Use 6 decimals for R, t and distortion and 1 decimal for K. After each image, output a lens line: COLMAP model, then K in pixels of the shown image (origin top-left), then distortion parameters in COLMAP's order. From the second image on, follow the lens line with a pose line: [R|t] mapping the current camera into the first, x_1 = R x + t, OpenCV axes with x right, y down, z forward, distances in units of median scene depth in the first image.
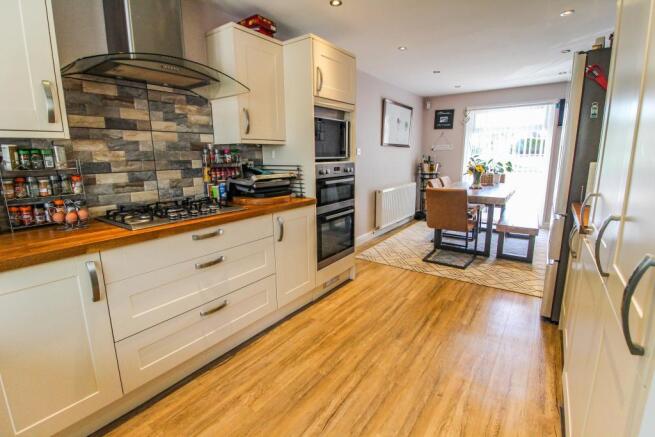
lens RADIAL K [[302.4, 0, 332.3], [0, 302.4, 212.9], [0, 0, 1]] dist [0.002685, -0.014023]
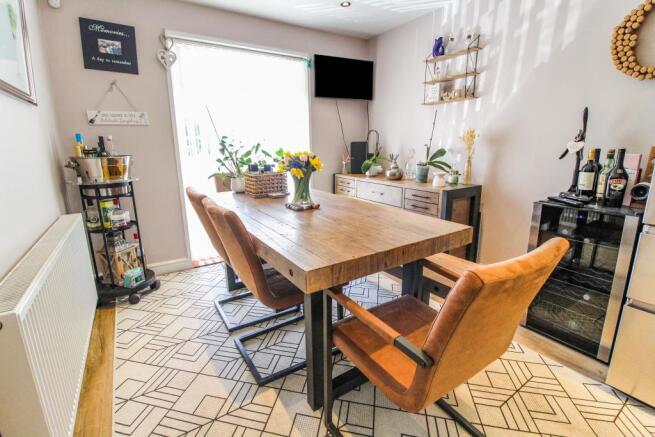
lens RADIAL K [[302.4, 0, 332.3], [0, 302.4, 212.9], [0, 0, 1]] dist [0.002685, -0.014023]
pose [[0.357688, -0.196749, 0.912880, 0.072653], [0.180100, 0.973735, 0.139297, -0.104358], [-0.916310, 0.114585, 0.383728, 0.649341]]
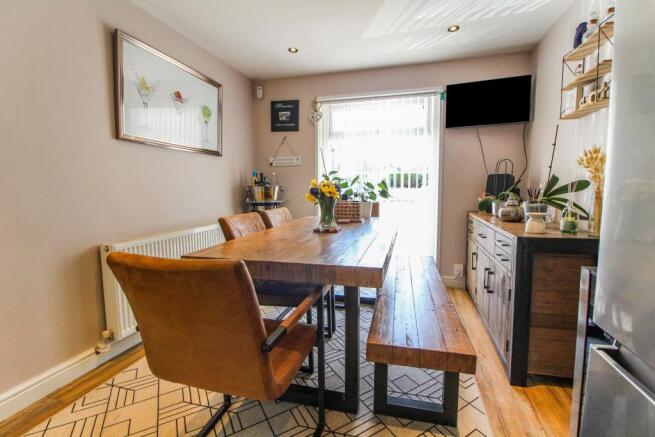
lens RADIAL K [[302.4, 0, 332.3], [0, 302.4, 212.9], [0, 0, 1]] dist [0.002685, -0.014023]
pose [[0.935642, -0.023648, 0.352156, 0.256836], [0.060121, 0.993850, -0.092997, -0.053322], [-0.347791, 0.108184, 0.931310, 0.445863]]
